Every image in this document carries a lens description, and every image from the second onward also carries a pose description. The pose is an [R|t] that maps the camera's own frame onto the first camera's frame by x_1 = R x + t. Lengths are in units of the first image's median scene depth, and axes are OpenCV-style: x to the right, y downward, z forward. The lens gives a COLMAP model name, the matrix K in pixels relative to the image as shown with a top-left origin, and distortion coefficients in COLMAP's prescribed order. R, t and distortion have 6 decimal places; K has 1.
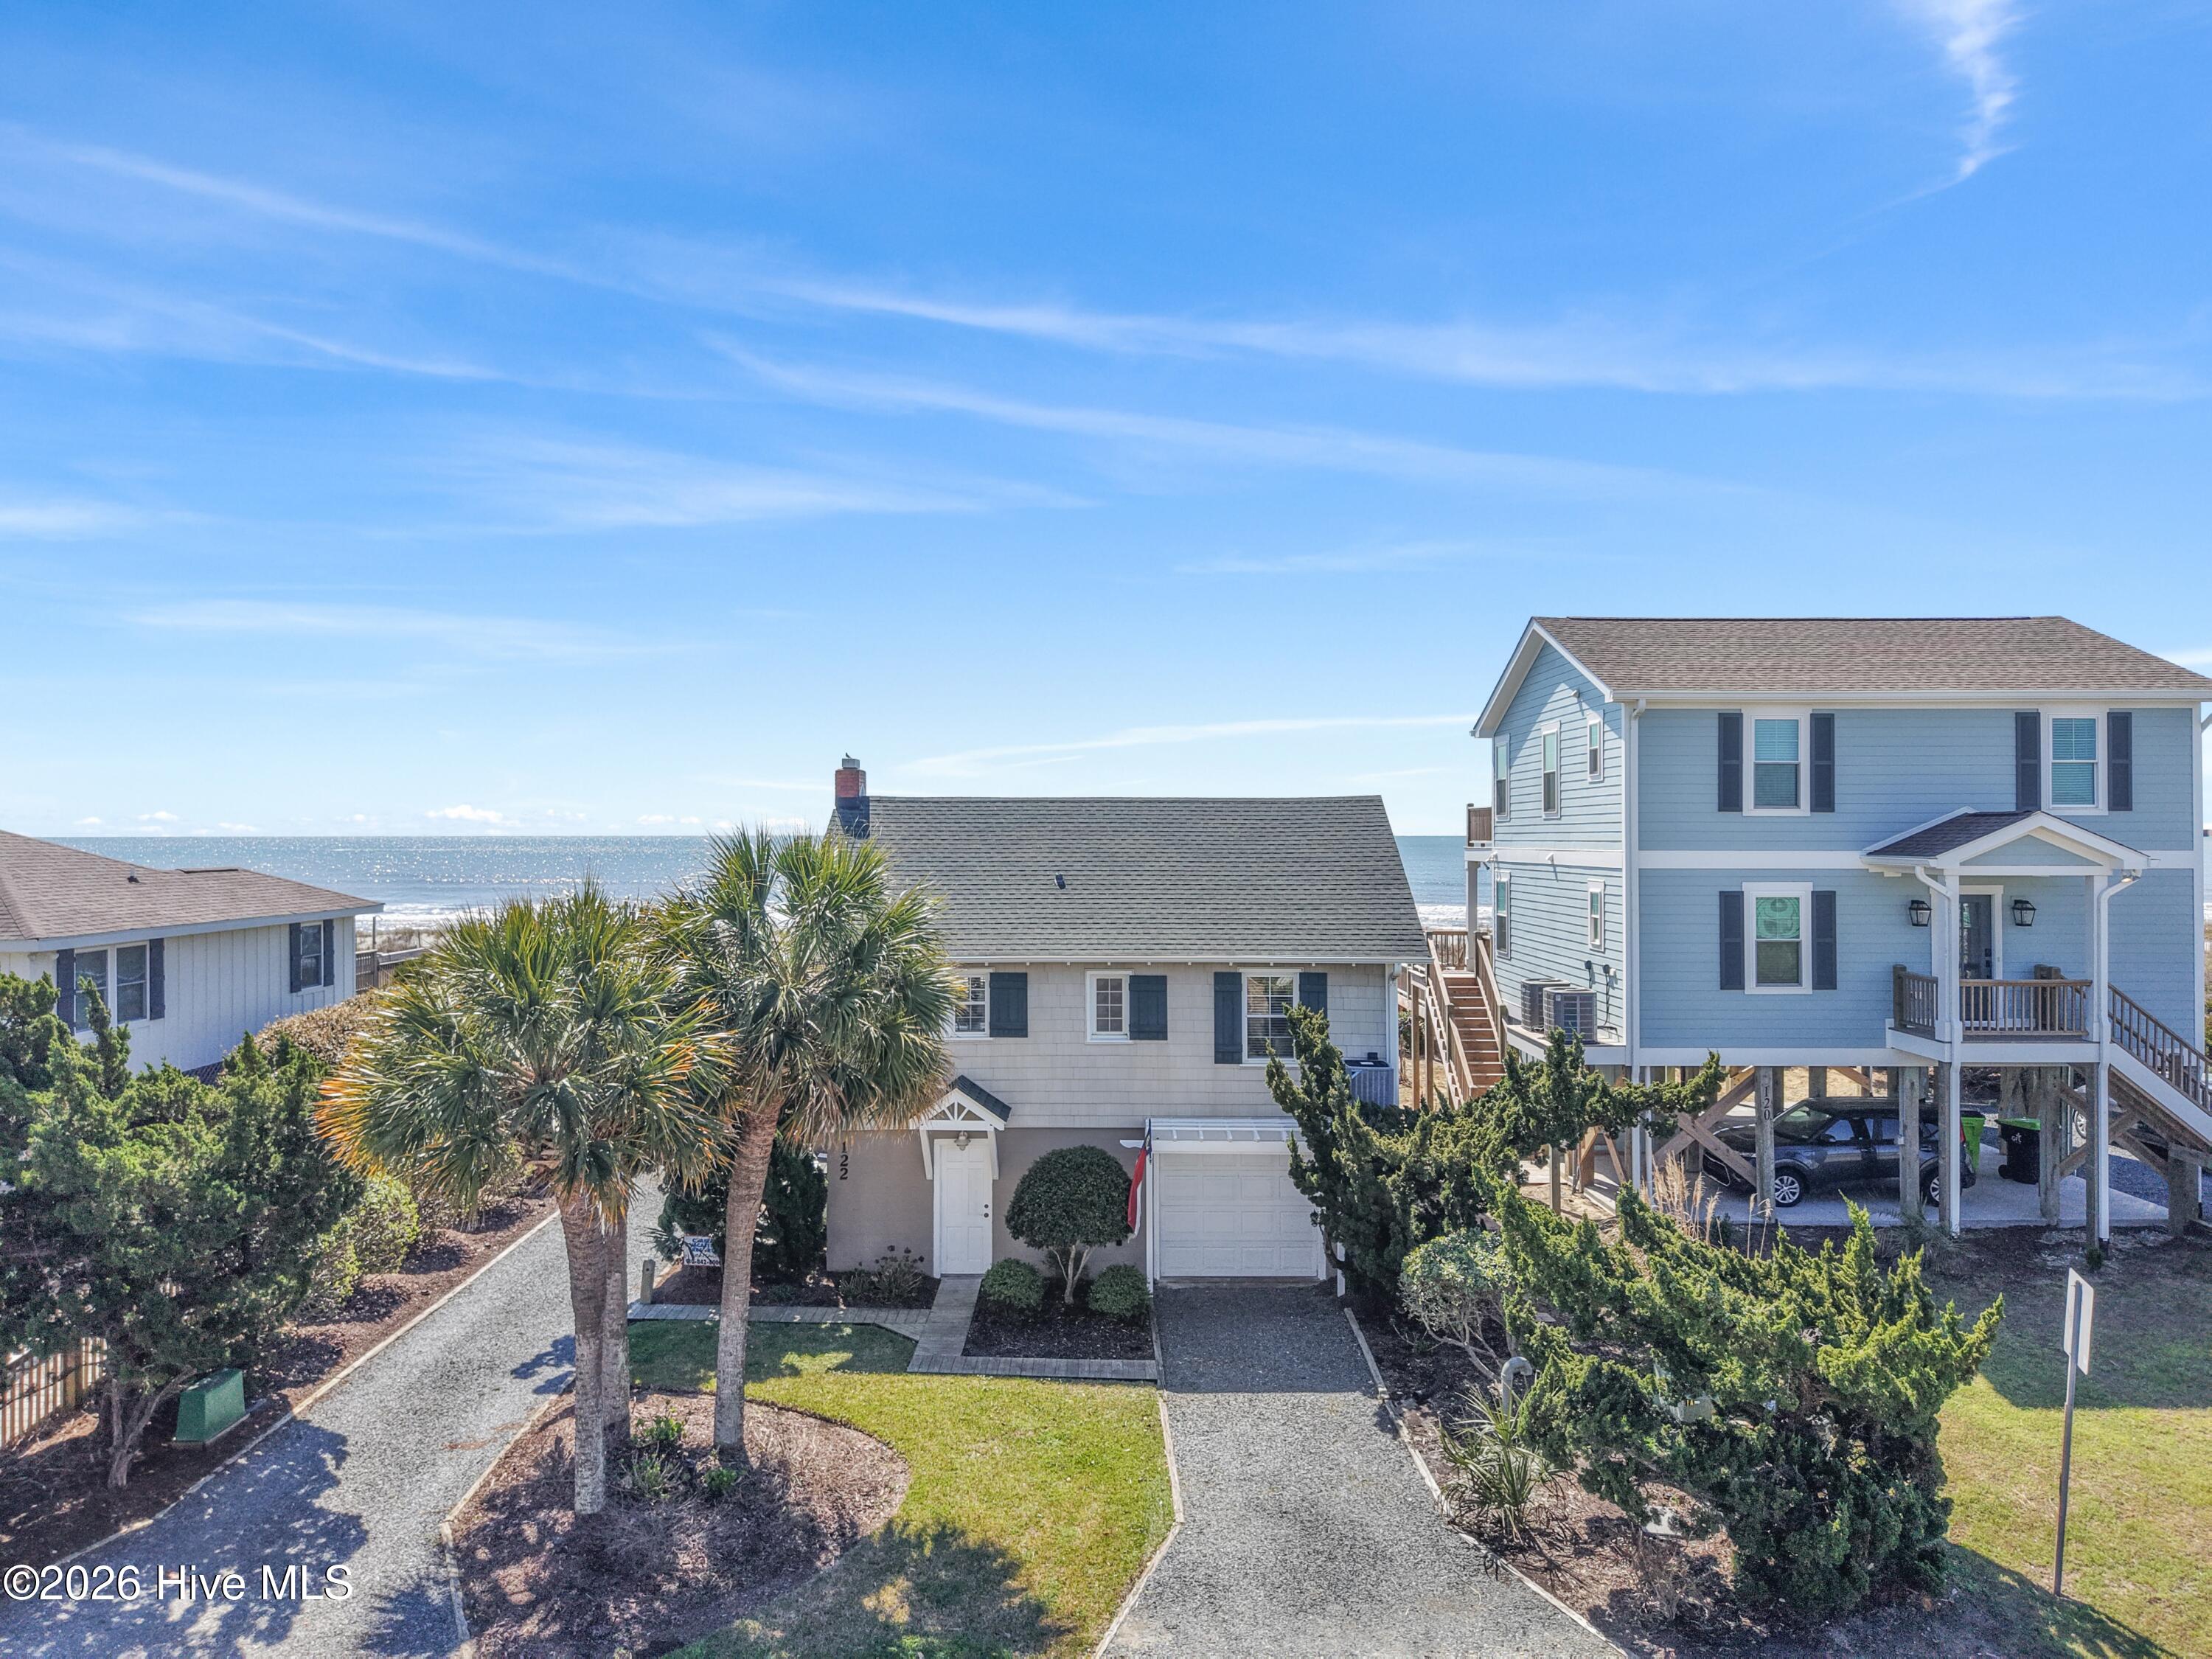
lens RADIAL K [[1484.7, 0, 1084.9], [0, 1484.7, 824.7], [0, 0, 1]] dist [0.034123, -0.042622]
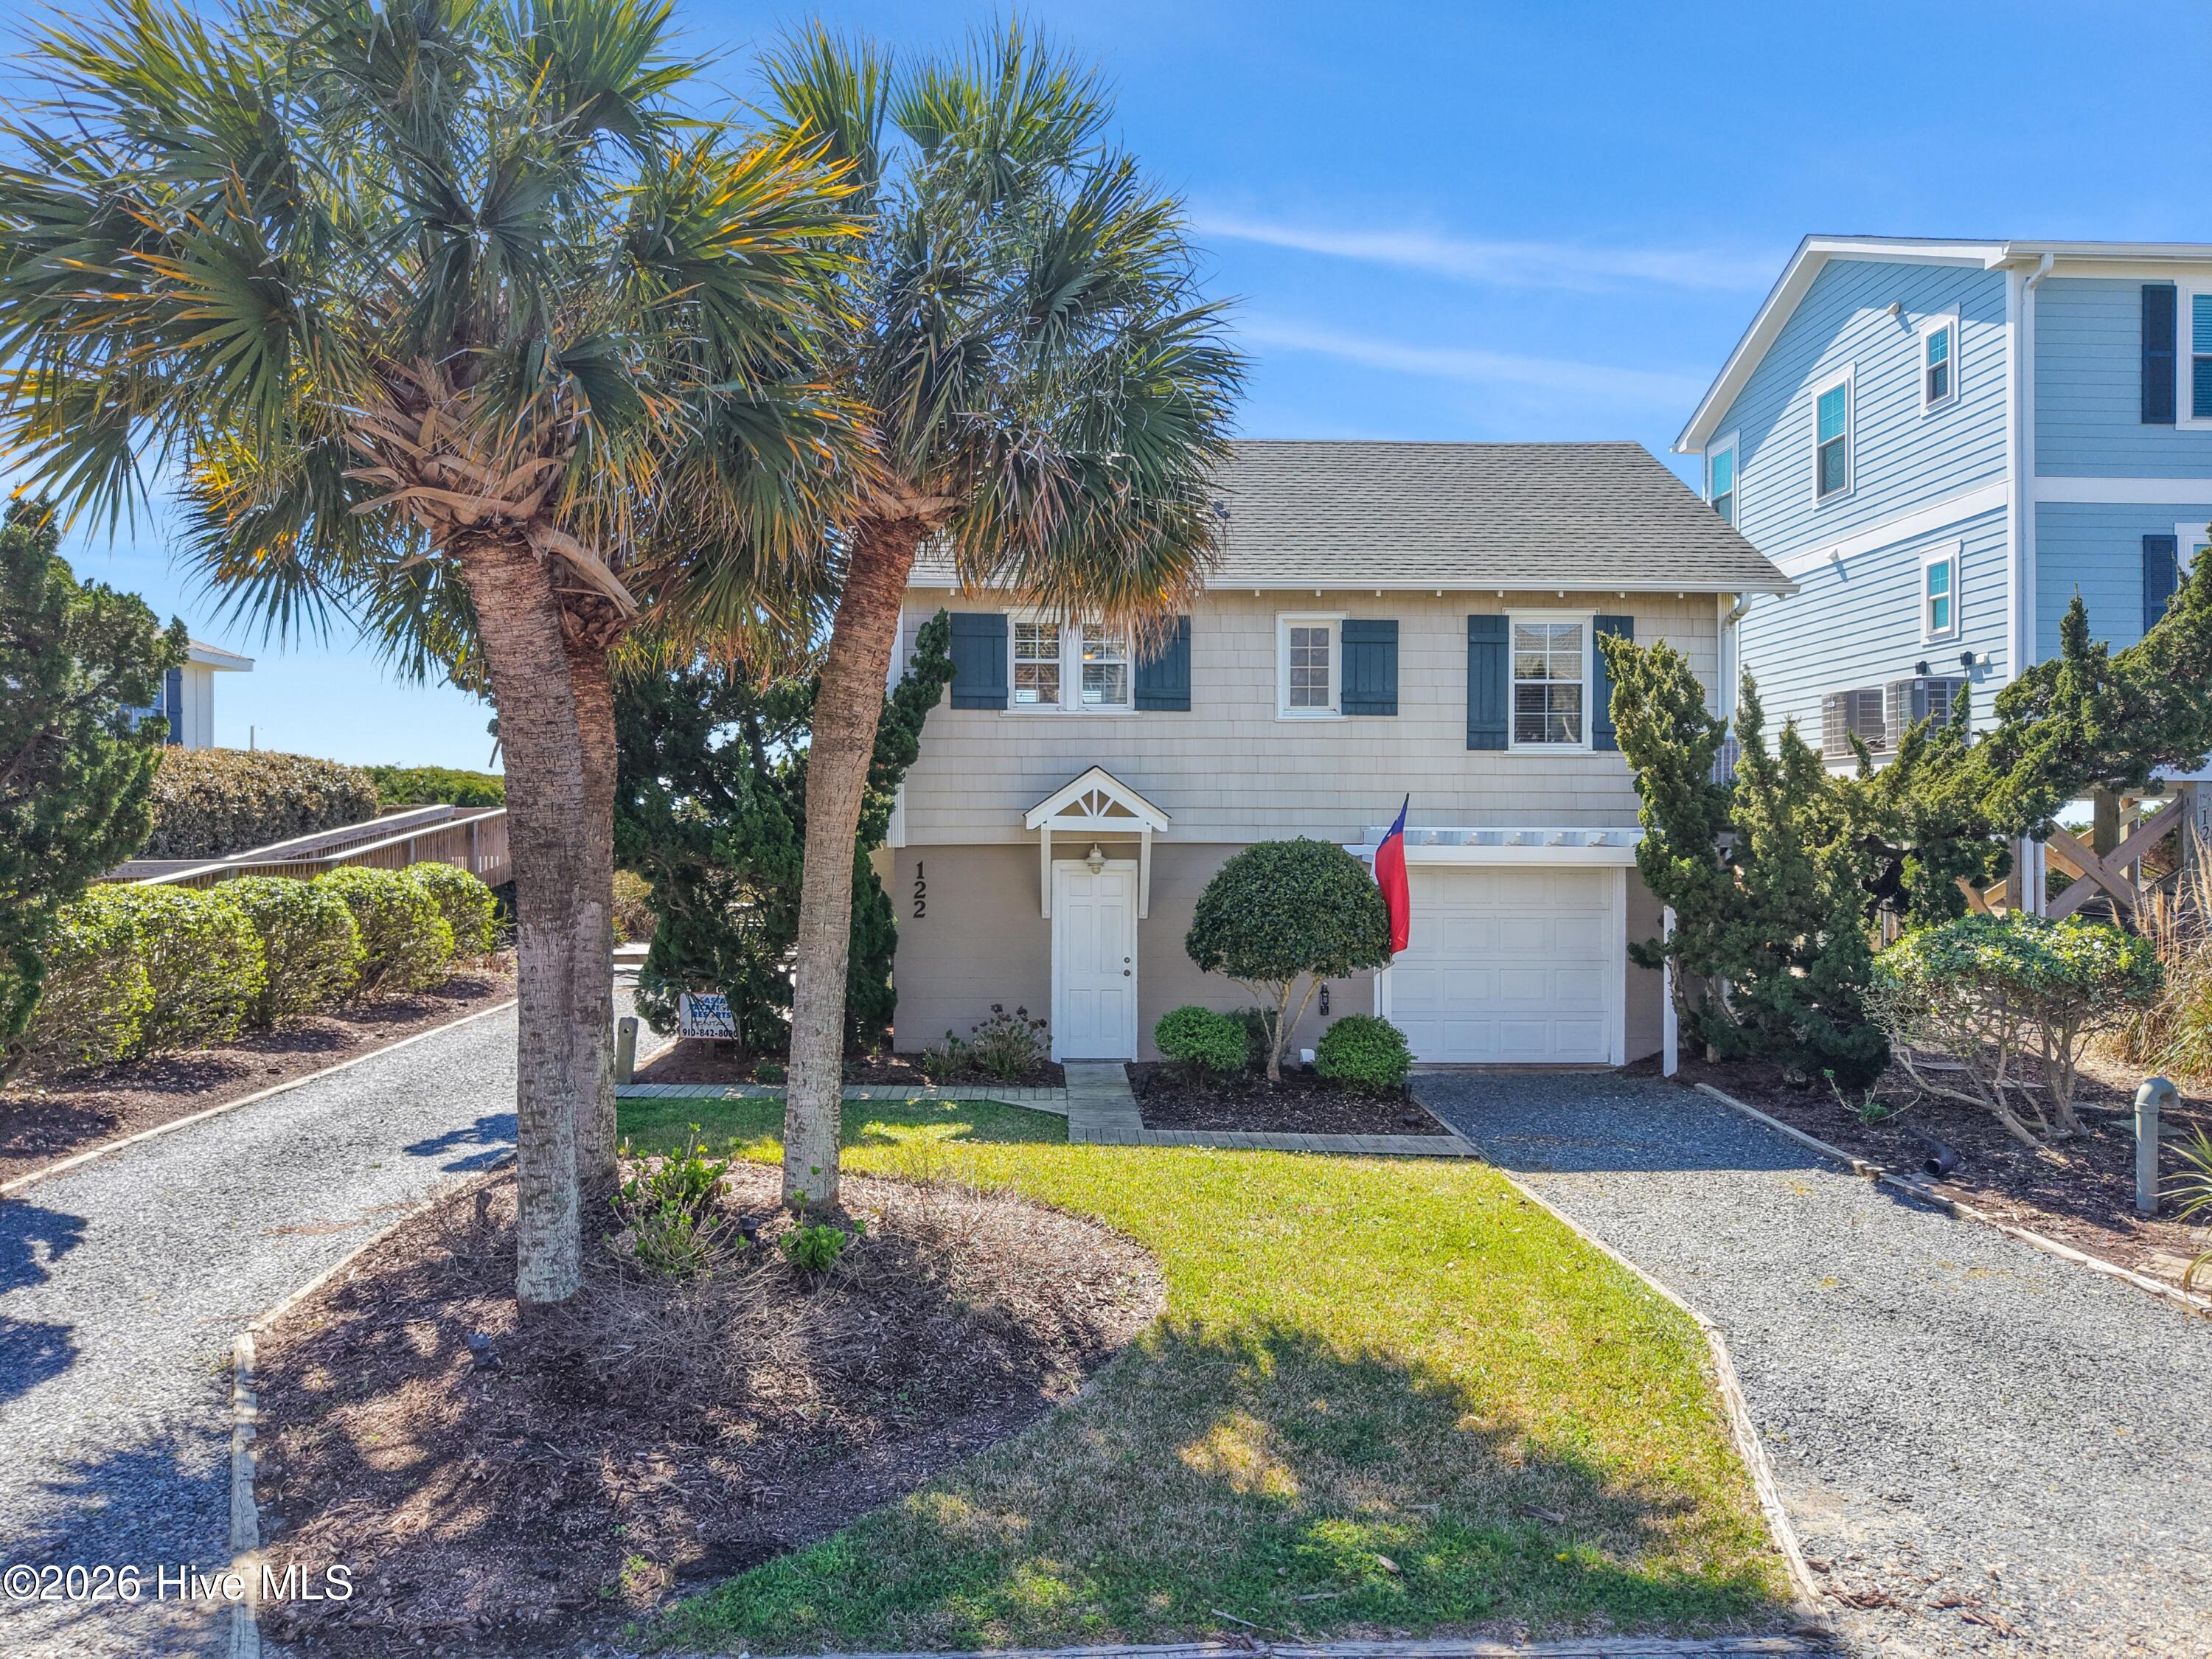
lens RADIAL K [[1490.6, 0, 1090.1], [0, 1490.6, 831.2], [0, 0, 1]] dist [0.006322, -0.006286]
pose [[0.999014, 0.004670, 0.044160, -0.139144], [-0.005033, 0.999954, 0.008104, 0.235482], [-0.044120, -0.008319, 0.998992, 0.398546]]
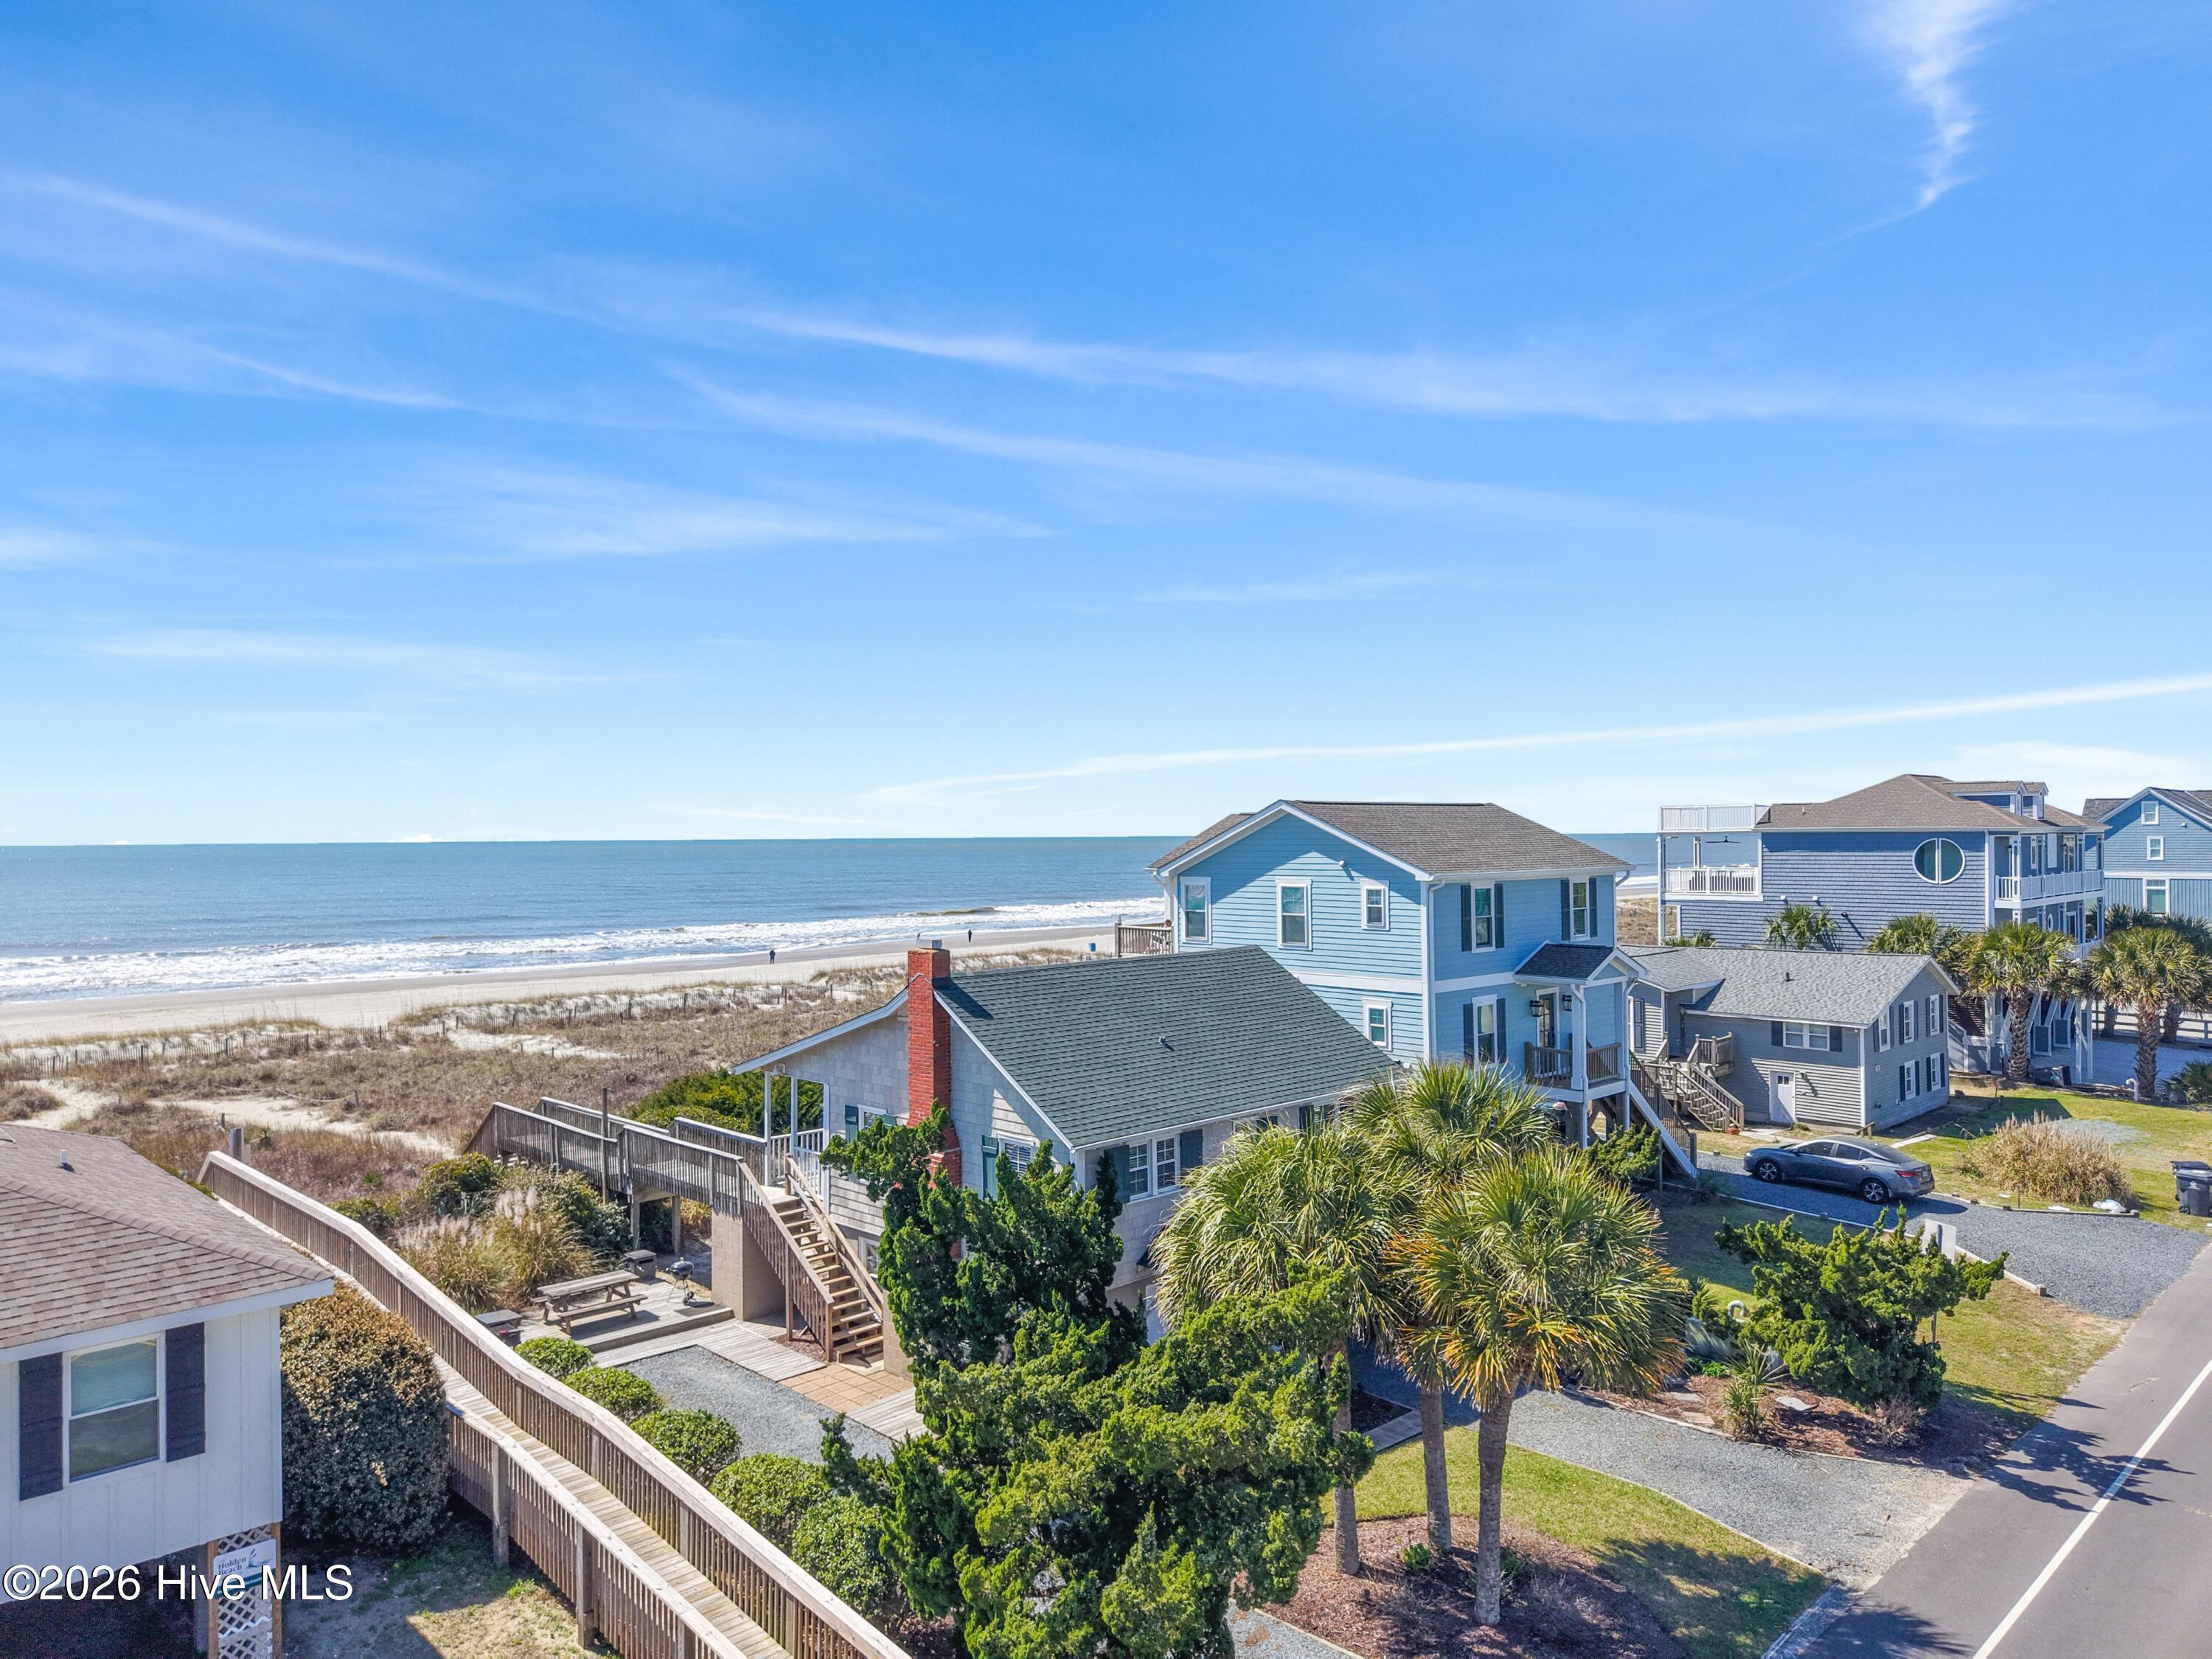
lens RADIAL K [[1492.2, 0, 1106.0], [0, 1492.2, 829.5], [0, 0, 1]] dist [0.004109, -0.005391]
pose [[0.708461, -0.002629, 0.705745, -1.139725], [0.001593, 0.999996, 0.002126, -0.174598], [-0.705748, -0.000382, 0.708463, 0.249185]]
